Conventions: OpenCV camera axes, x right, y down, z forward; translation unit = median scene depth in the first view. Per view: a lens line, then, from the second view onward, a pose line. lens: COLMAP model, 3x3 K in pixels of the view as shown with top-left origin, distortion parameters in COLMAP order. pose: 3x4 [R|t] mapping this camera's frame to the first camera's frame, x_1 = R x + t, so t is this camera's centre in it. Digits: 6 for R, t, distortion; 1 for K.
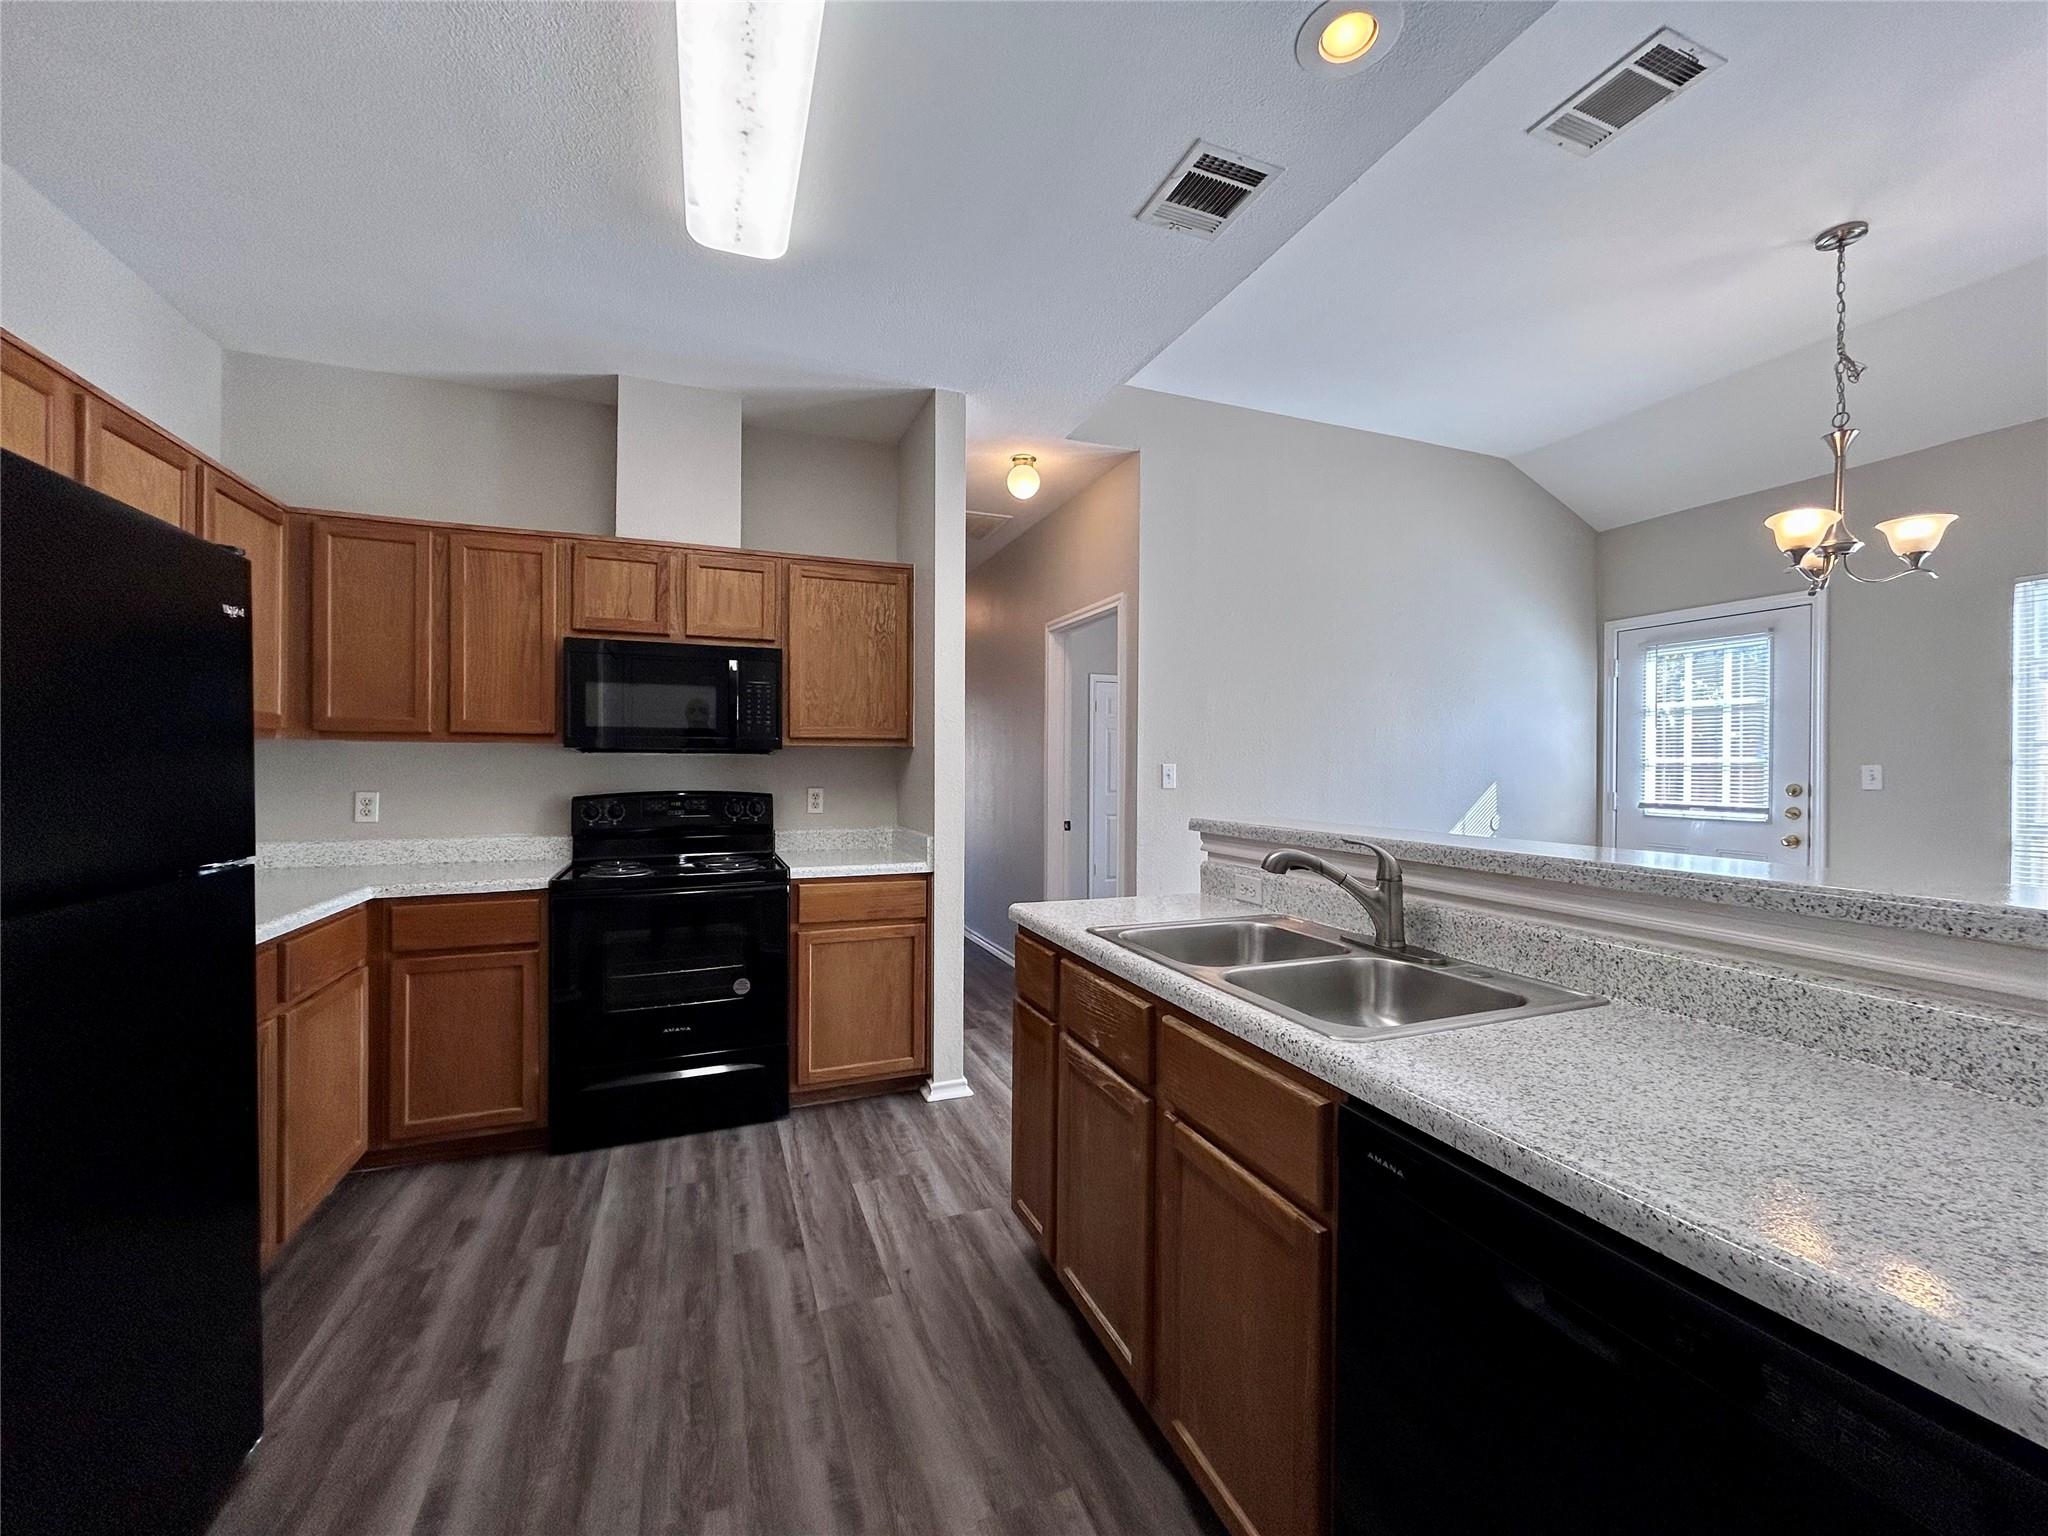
lens RADIAL K [[821.2, 0, 1023.3], [0, 821.2, 765.5], [0, 0, 1]] dist [-0.001810, 0.000360]
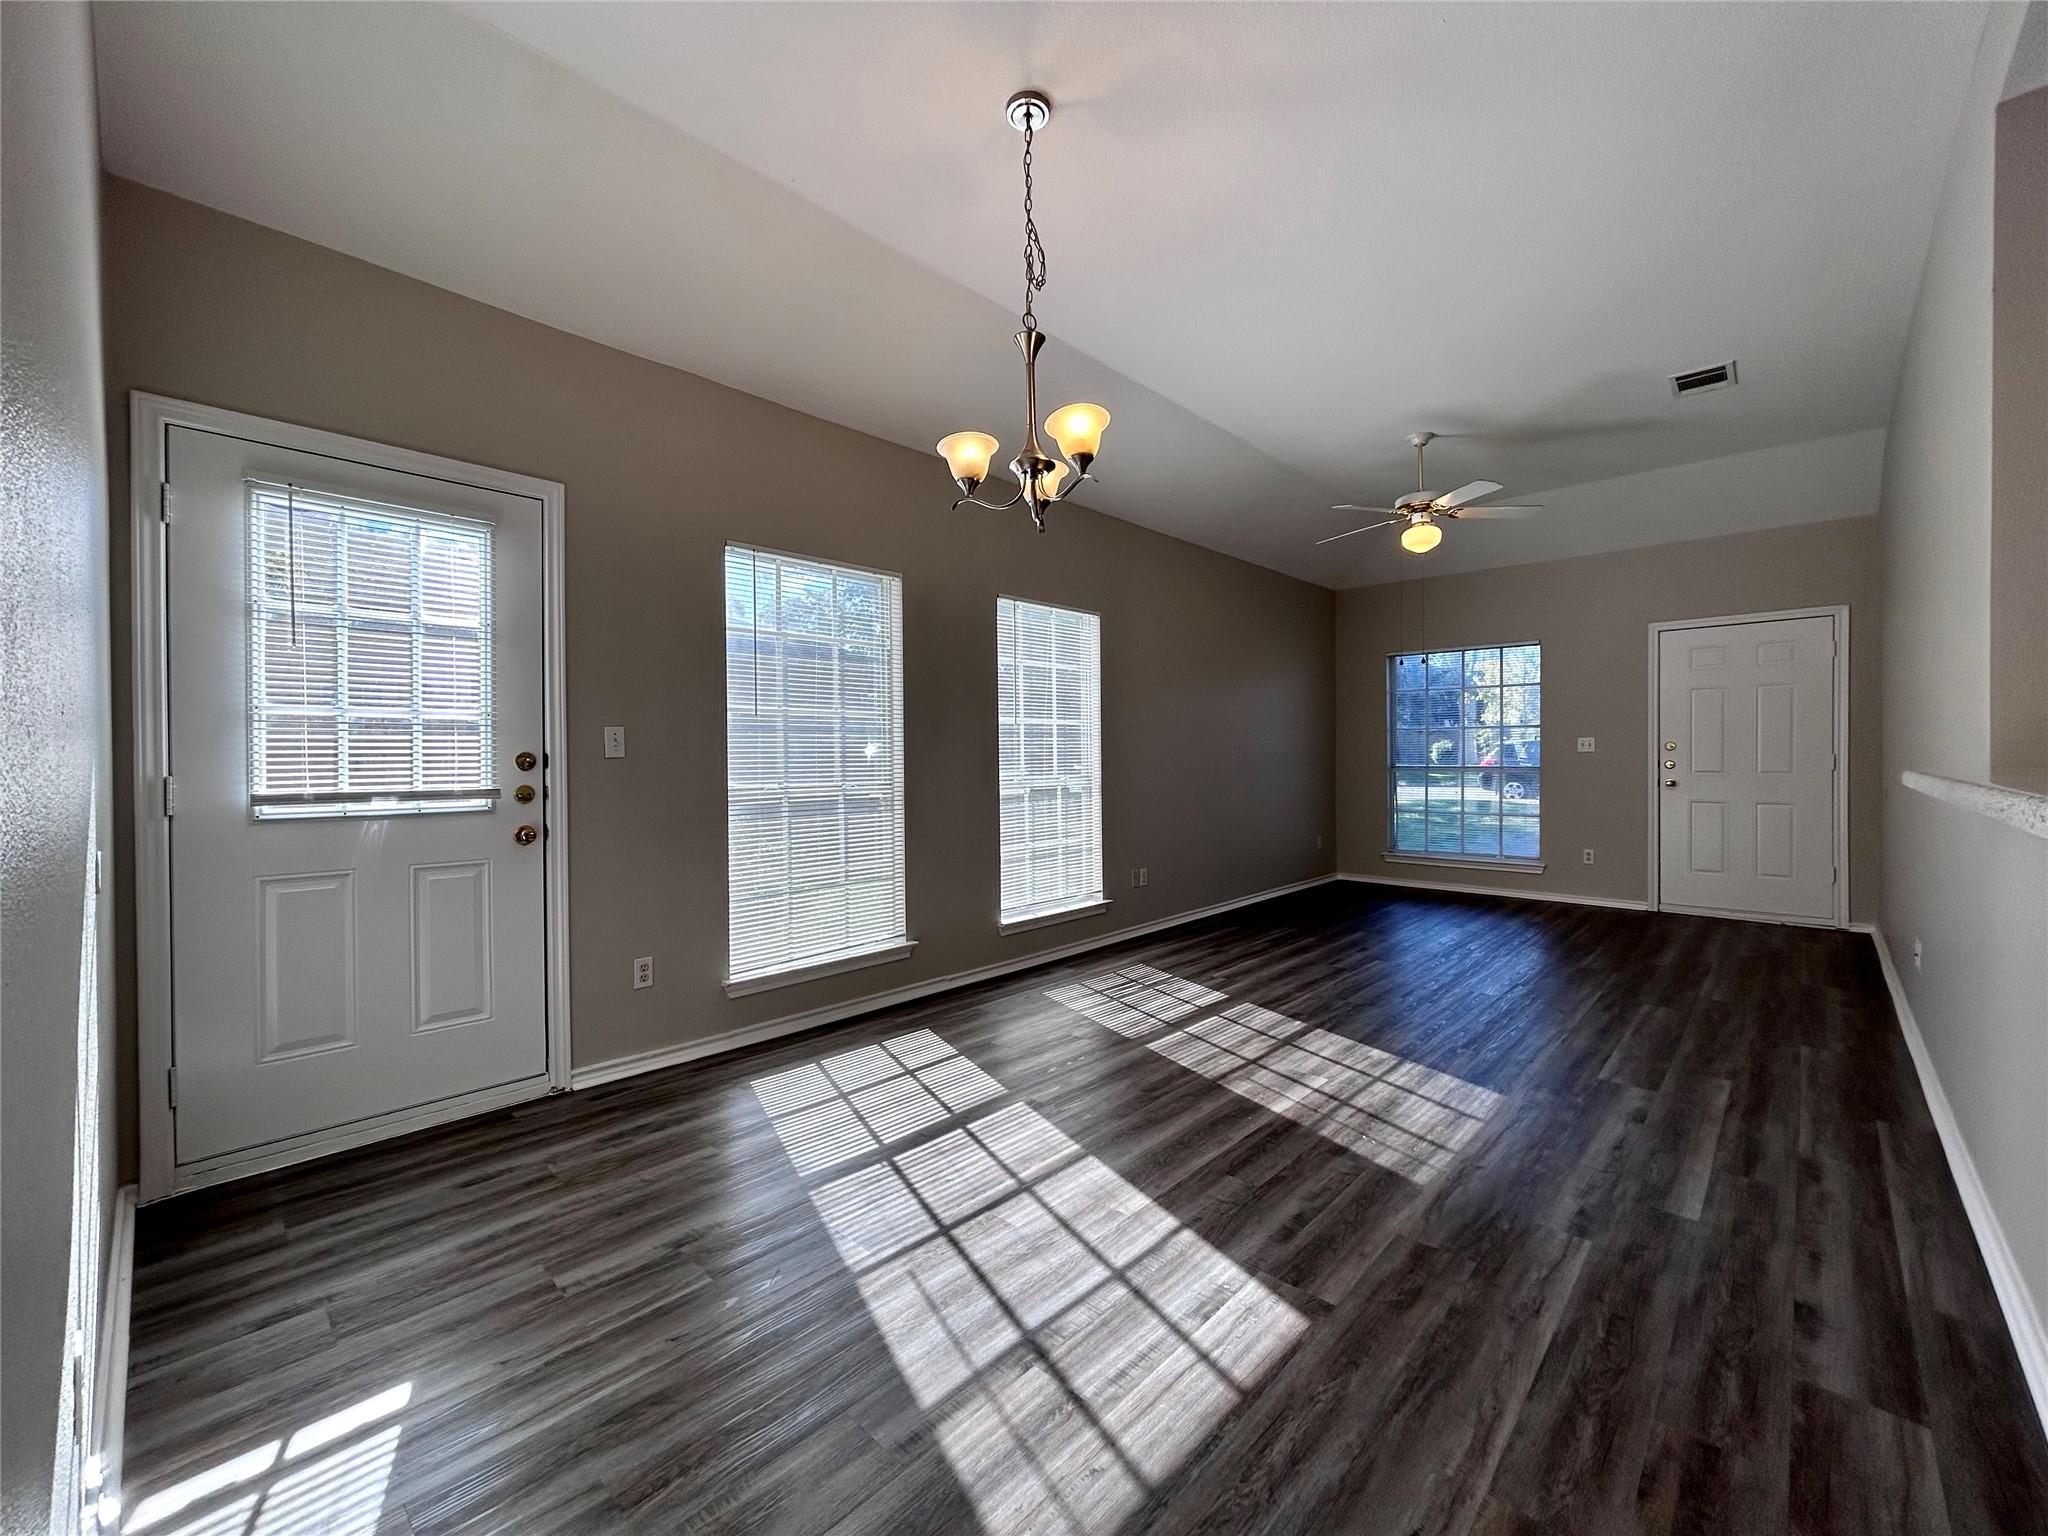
lens RADIAL K [[821.2, 0, 1027.1], [0, 821.2, 765.2], [0, 0, 1]] dist [-0.001810, 0.000360]
pose [[-0.427862, -0.006448, 0.903821, 0.169187], [0.004596, 0.999946, 0.009310, 0.037342], [-0.903832, 0.008137, -0.427809, 1.167535]]
